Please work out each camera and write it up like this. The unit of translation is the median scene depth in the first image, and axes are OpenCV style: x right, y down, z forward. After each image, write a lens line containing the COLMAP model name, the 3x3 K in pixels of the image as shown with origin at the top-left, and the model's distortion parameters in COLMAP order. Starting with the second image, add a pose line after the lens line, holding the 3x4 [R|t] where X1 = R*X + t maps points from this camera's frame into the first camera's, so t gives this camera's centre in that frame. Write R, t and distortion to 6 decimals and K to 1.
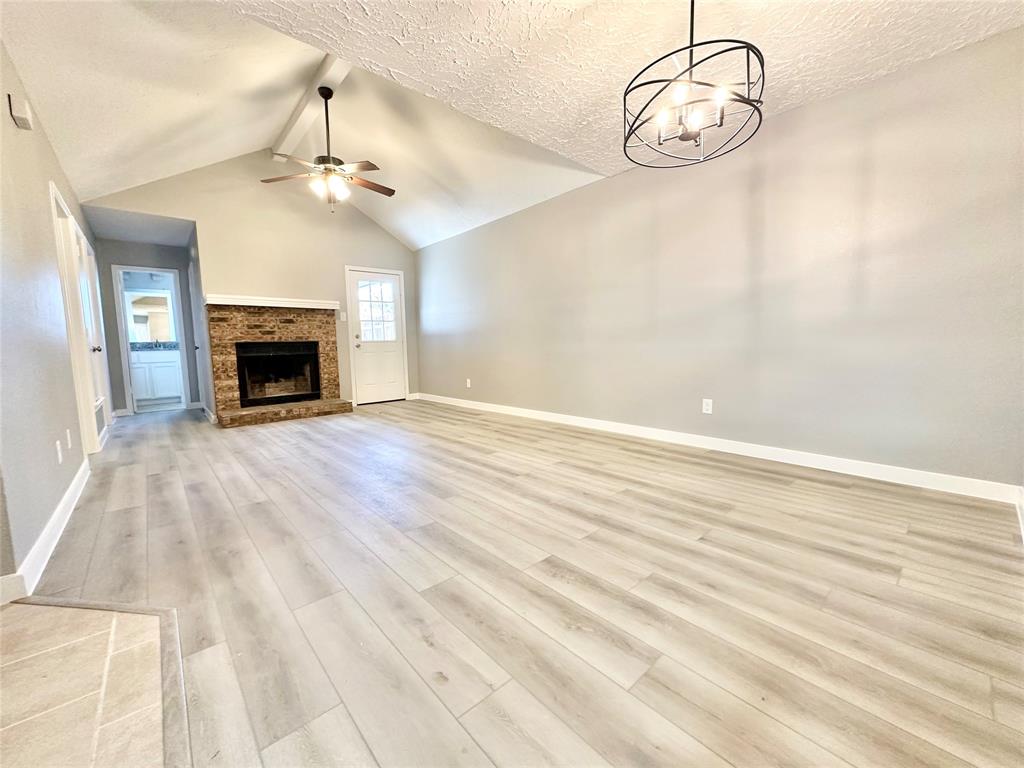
lens RADIAL K [[408.7, 0, 510.6], [0, 408.7, 384.8], [0, 0, 1]] dist [-0.002963, -0.000085]
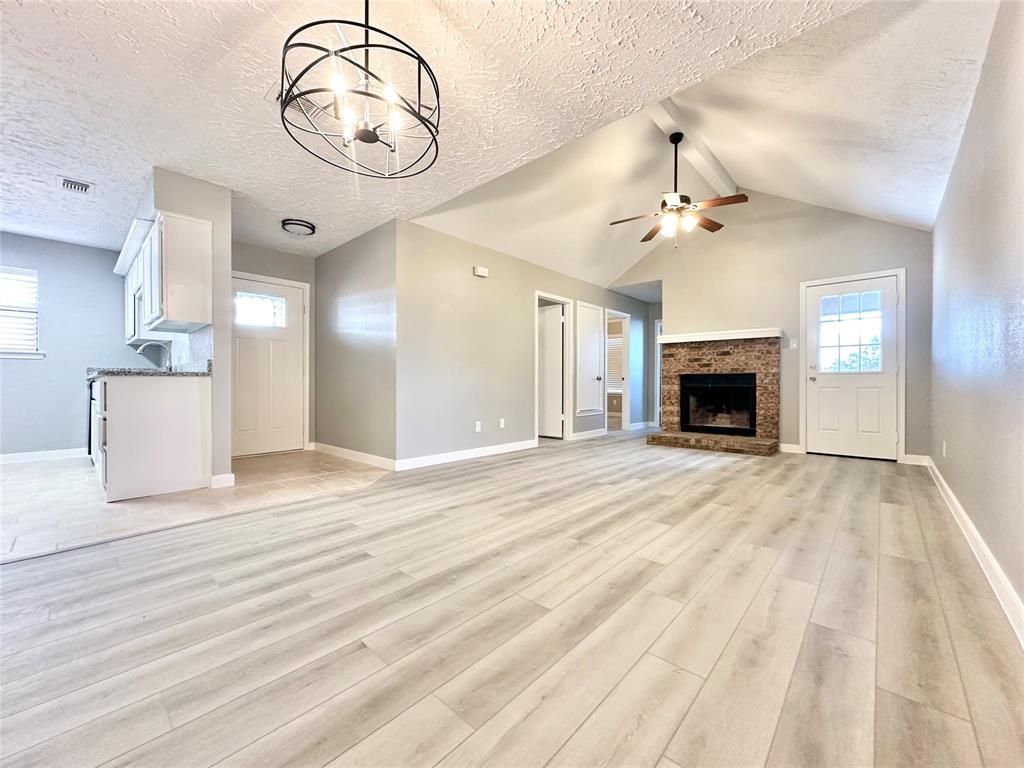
lens RADIAL K [[408.7, 0, 510.6], [0, 408.7, 384.8], [0, 0, 1]] dist [-0.002963, -0.000085]
pose [[0.099589, 0.026642, -0.994672, 0.436946], [-0.102996, 0.994548, 0.016326, -0.044175], [0.989684, 0.100821, 0.101790, 0.413443]]
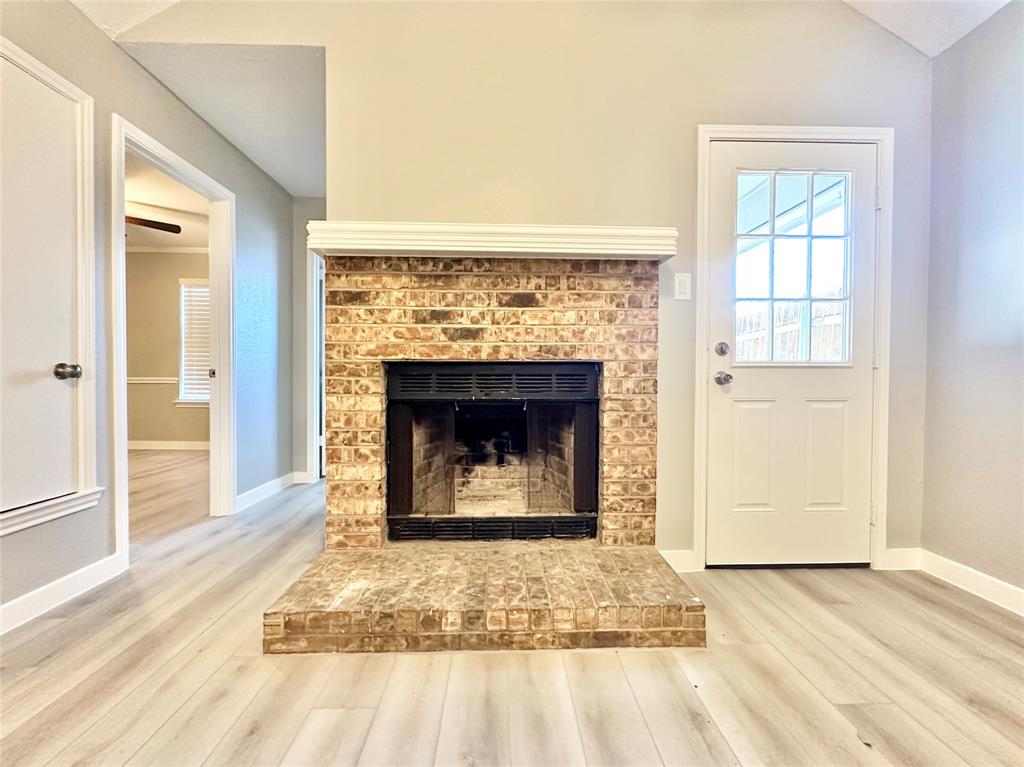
lens RADIAL K [[427.9, 0, 512.0], [0, 427.9, 383.5], [0, 0, 1]] dist [-0.002217, -0.000157]
pose [[0.765436, 0.036315, -0.642487, -0.349891], [-0.085271, 0.995326, -0.045331, -0.077511], [0.637837, 0.089483, 0.764955, 0.793213]]
